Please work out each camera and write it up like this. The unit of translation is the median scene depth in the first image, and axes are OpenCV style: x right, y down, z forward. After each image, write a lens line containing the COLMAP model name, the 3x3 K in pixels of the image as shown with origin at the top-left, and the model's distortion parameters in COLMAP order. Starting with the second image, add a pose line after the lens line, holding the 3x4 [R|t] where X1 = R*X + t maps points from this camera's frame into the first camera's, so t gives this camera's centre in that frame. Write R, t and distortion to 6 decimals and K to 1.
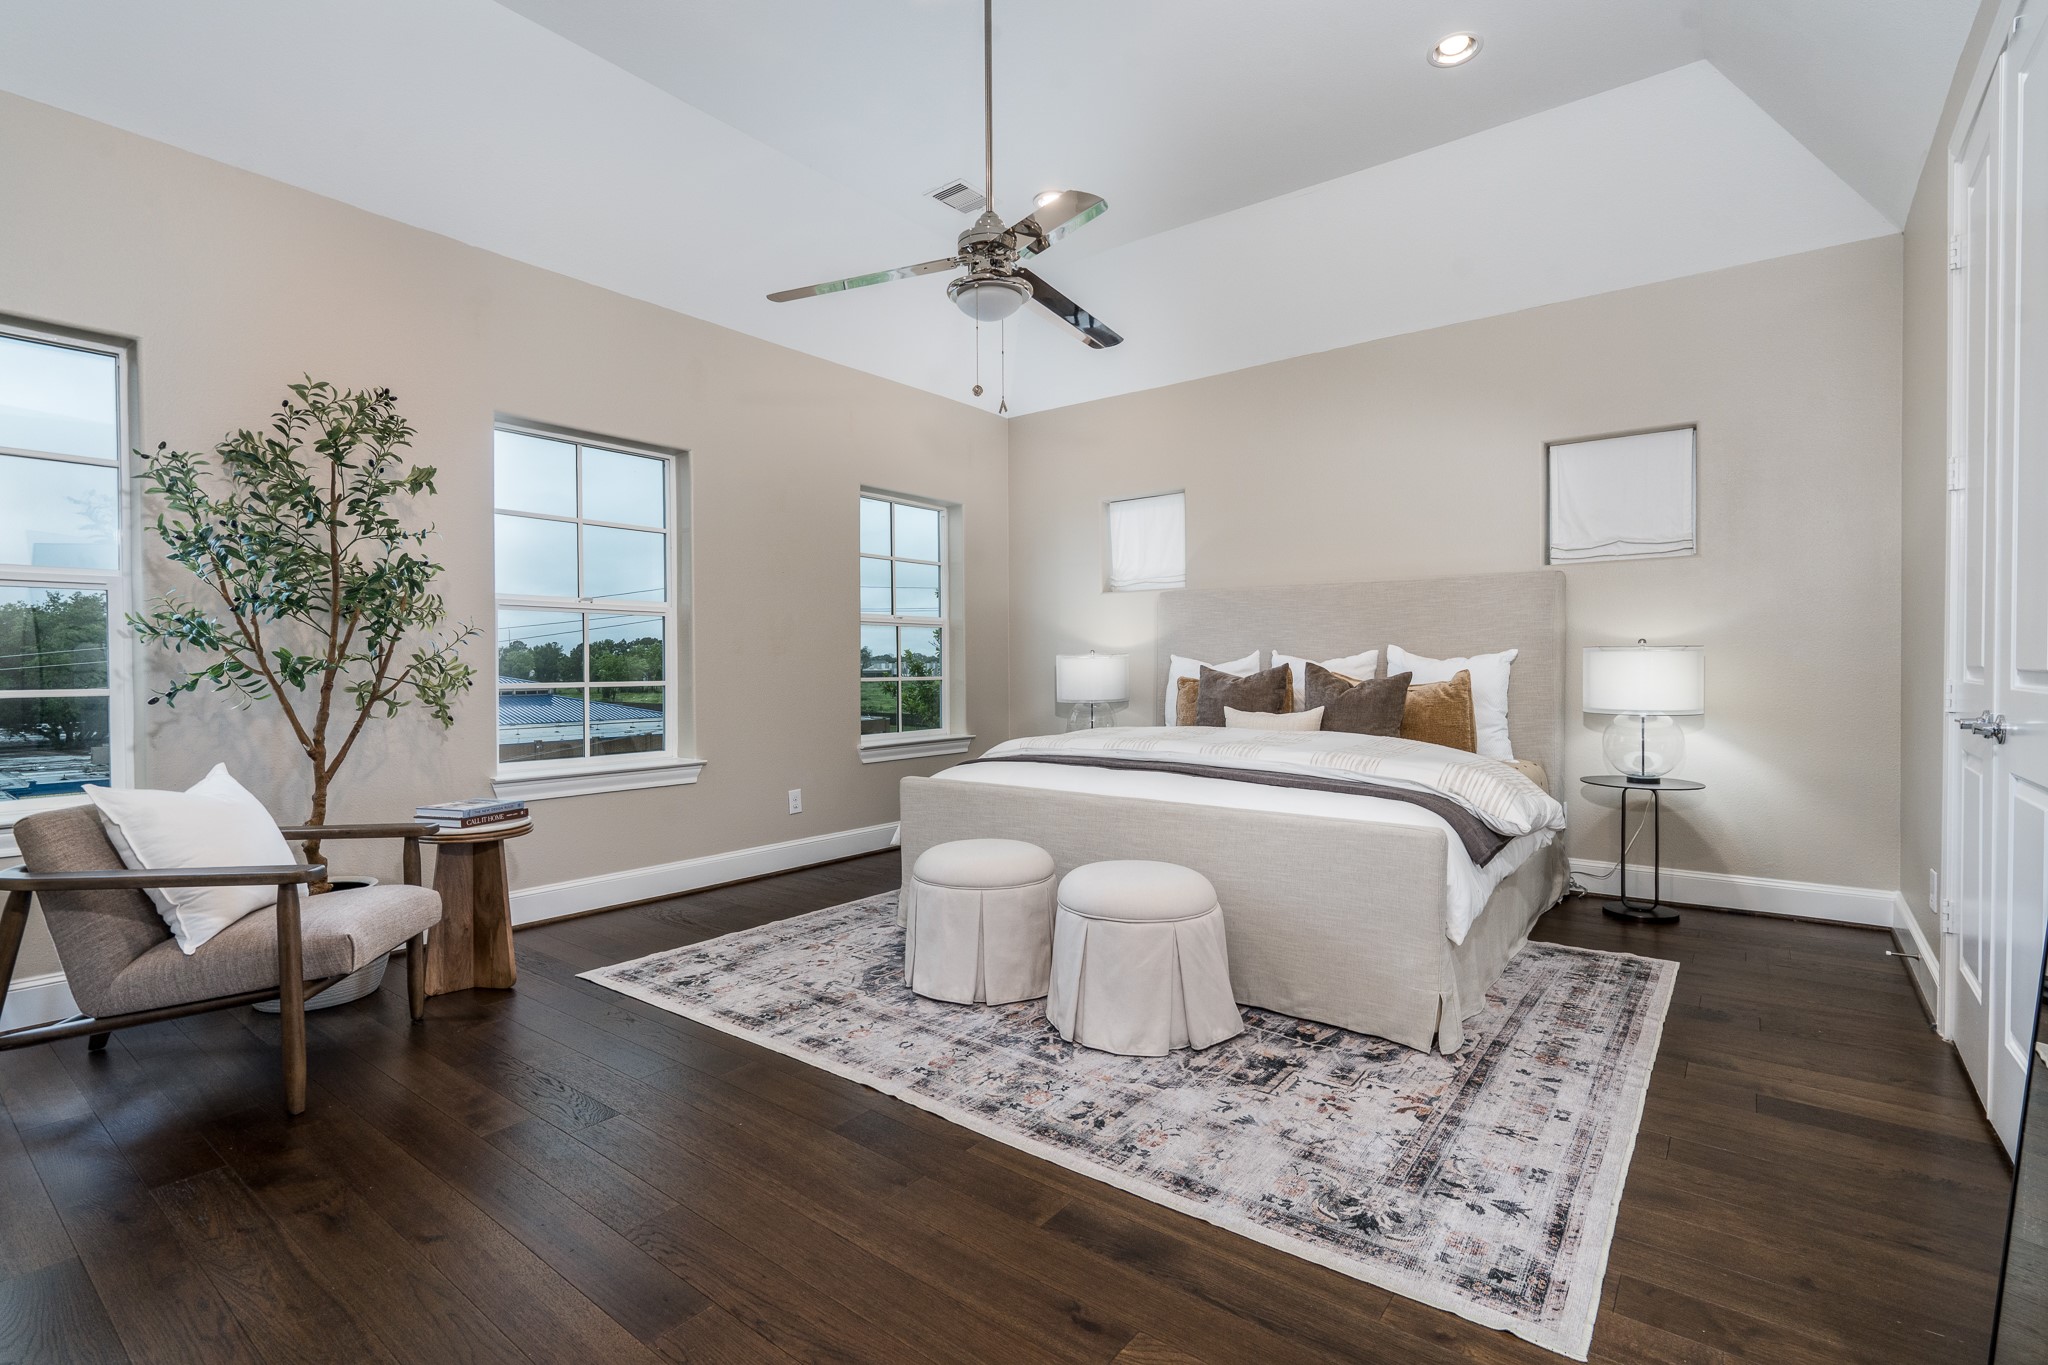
lens RADIAL K [[944.5, 0, 1018.5], [0, 944.5, 689.5], [0, 0, 1]] dist [-0.009873, 0.006936]
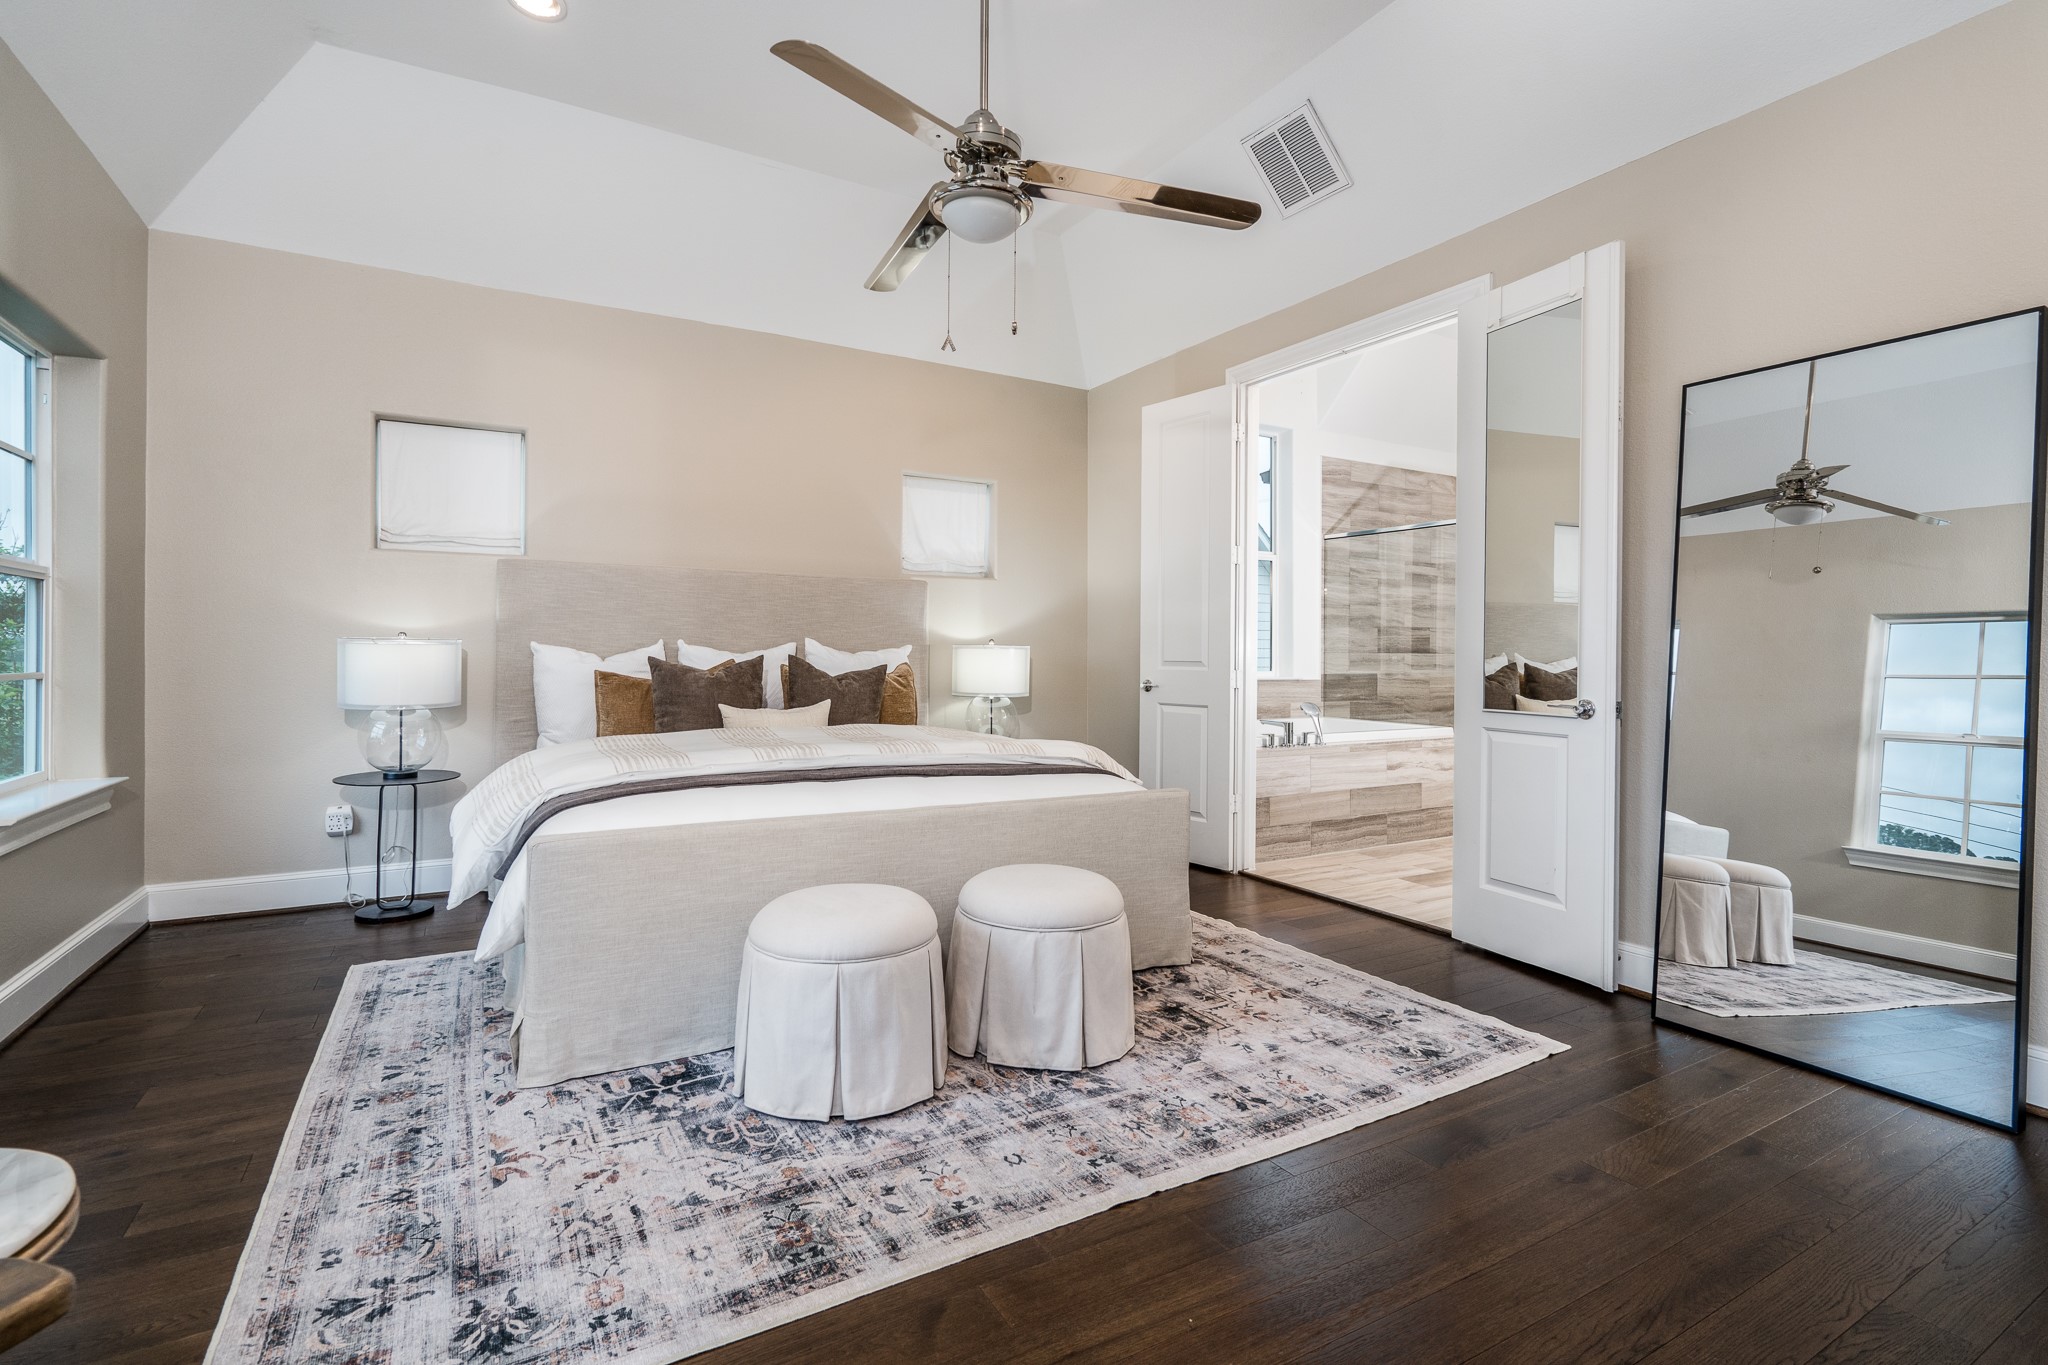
lens RADIAL K [[944.5, 0, 1018.5], [0, 944.5, 689.5], [0, 0, 1]] dist [-0.009873, 0.006936]
pose [[0.387276, -0.022189, 0.921697, -0.823328], [0.018097, 0.999701, 0.016463, -0.007662], [-0.921786, 0.010305, 0.387562, 0.726092]]
